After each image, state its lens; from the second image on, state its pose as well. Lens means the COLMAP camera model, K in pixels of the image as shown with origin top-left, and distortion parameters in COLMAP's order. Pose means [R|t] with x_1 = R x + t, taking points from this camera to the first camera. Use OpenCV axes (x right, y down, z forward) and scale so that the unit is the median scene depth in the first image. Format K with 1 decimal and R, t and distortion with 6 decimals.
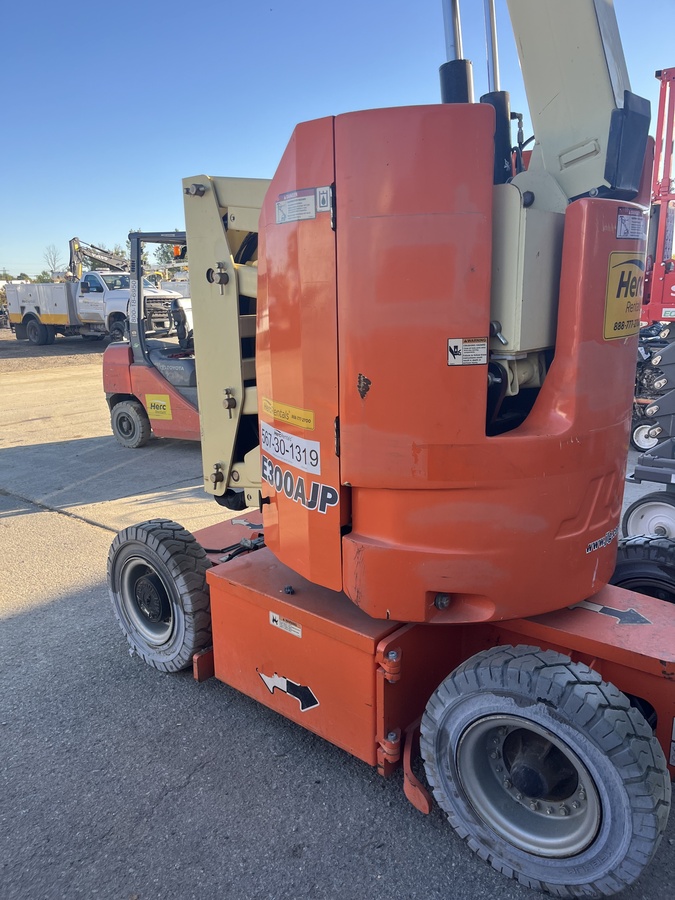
lens RADIAL K [[682.3, 0, 335.4], [0, 682.3, 449.8], [0, 0, 1]] dist [0.072445, -0.102131]
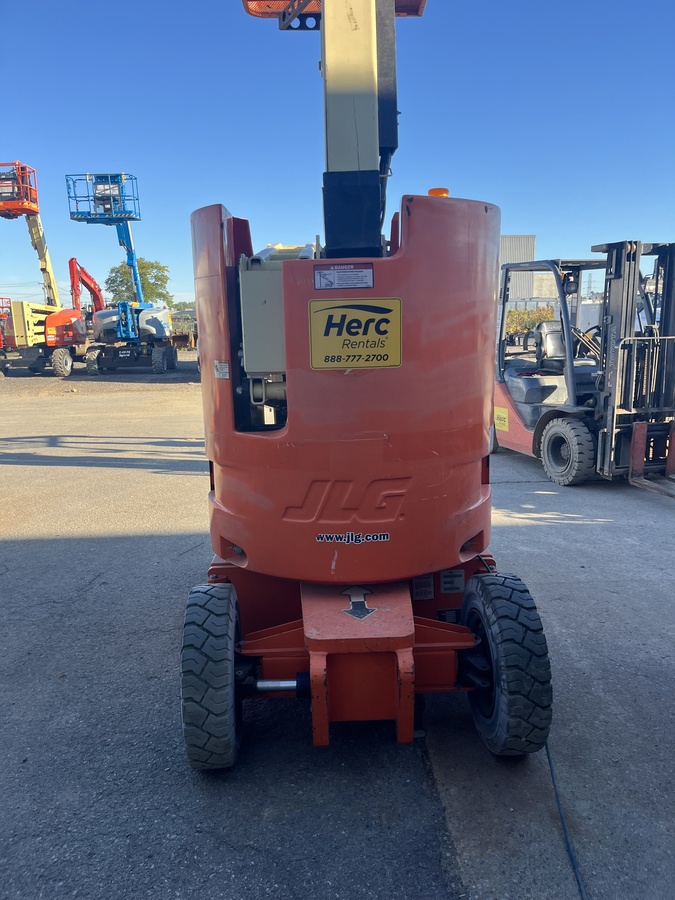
lens RADIAL K [[682.3, 0, 346.6], [0, 682.3, 450.5], [0, 0, 1]] dist [0.072445, -0.102131]
pose [[0.688249, 0.147634, -0.710294, 1.258999], [-0.164128, 0.985376, 0.045775, -0.074847], [0.706665, 0.085074, 0.702415, 0.167888]]
